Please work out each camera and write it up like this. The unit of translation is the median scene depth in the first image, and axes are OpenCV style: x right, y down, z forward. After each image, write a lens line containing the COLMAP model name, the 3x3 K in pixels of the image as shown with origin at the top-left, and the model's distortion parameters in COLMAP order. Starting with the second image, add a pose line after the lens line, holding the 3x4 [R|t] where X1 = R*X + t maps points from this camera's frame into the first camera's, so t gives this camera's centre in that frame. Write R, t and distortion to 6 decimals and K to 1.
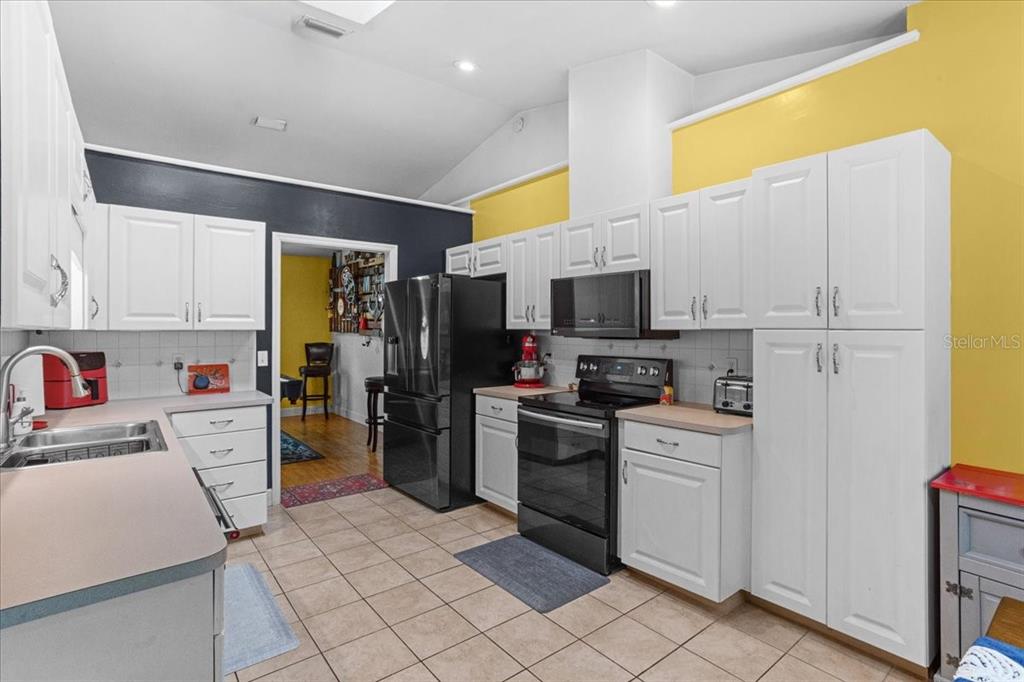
lens RADIAL K [[549.6, 0, 508.3], [0, 549.6, 324.9], [0, 0, 1]] dist [-0.044822, 0.043433]
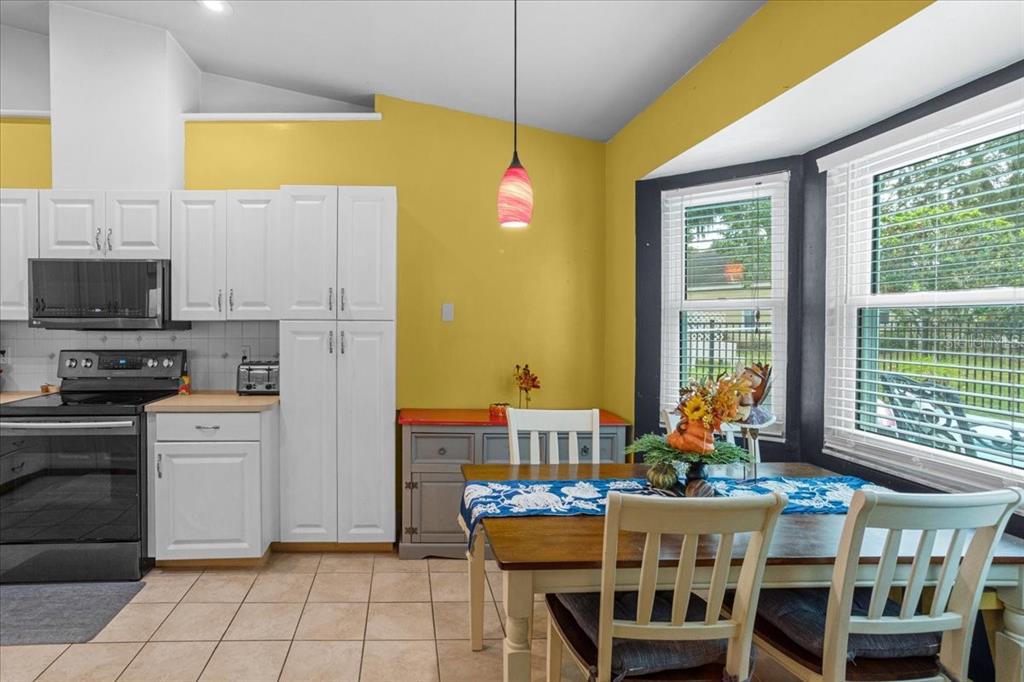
lens RADIAL K [[549.6, 0, 508.3], [0, 549.6, 324.9], [0, 0, 1]] dist [-0.044822, 0.043433]
pose [[0.501082, -0.005901, 0.865380, -0.305476], [-0.008079, 0.999901, 0.011496, 0.000546], [-0.865362, -0.012752, 0.500985, -0.022307]]
